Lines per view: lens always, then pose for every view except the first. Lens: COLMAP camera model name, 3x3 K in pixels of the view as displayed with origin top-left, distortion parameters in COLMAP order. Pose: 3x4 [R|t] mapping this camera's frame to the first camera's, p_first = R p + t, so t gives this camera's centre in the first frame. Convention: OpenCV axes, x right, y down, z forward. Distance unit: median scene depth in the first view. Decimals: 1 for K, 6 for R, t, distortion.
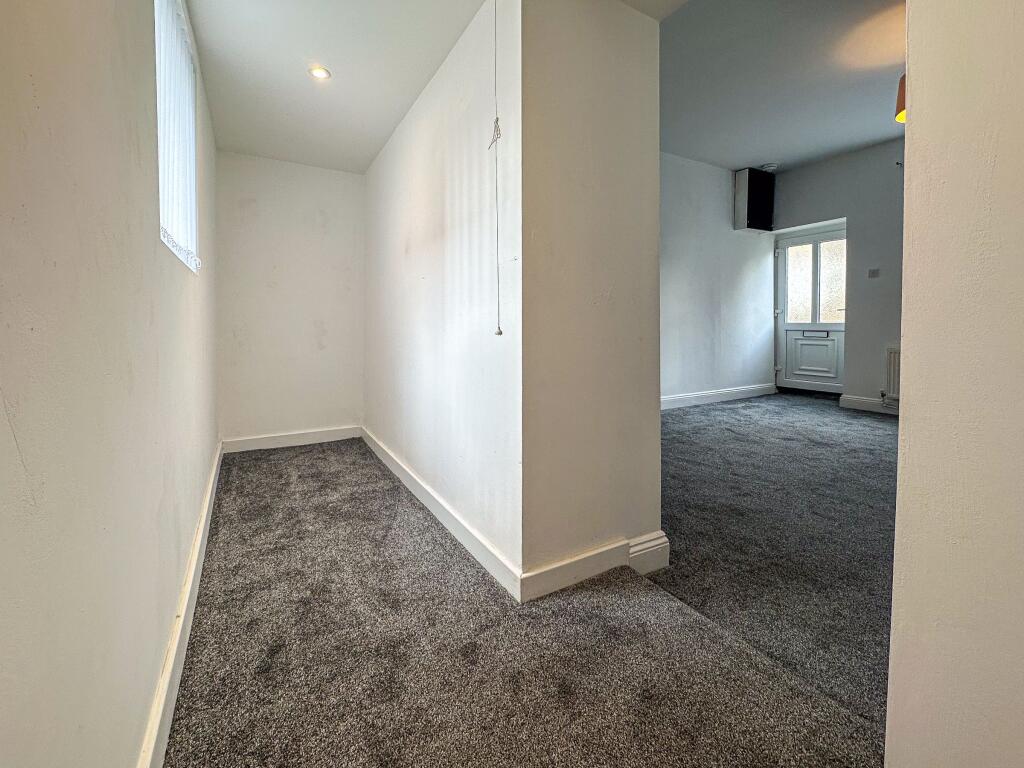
lens RADIAL K [[437.8, 0, 486.7], [0, 437.8, 330.9], [0, 0, 1]] dist [0.000015, -0.000170]
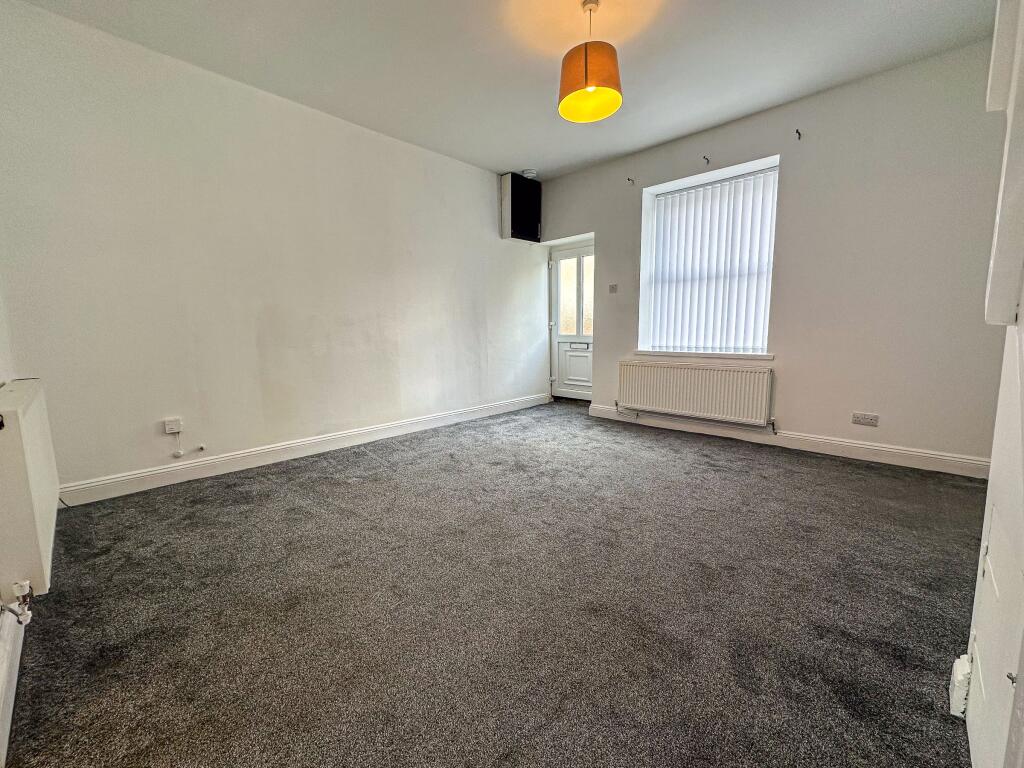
lens RADIAL K [[421.9, 0, 512.7], [0, 421.9, 383.0], [0, 0, 1]] dist [-0.000961, 0.000227]
pose [[0.952611, -0.046291, 0.300648, 0.292875], [0.011169, 0.993009, 0.117505, -0.025216], [-0.303985, -0.108579, 0.946469, 0.081432]]
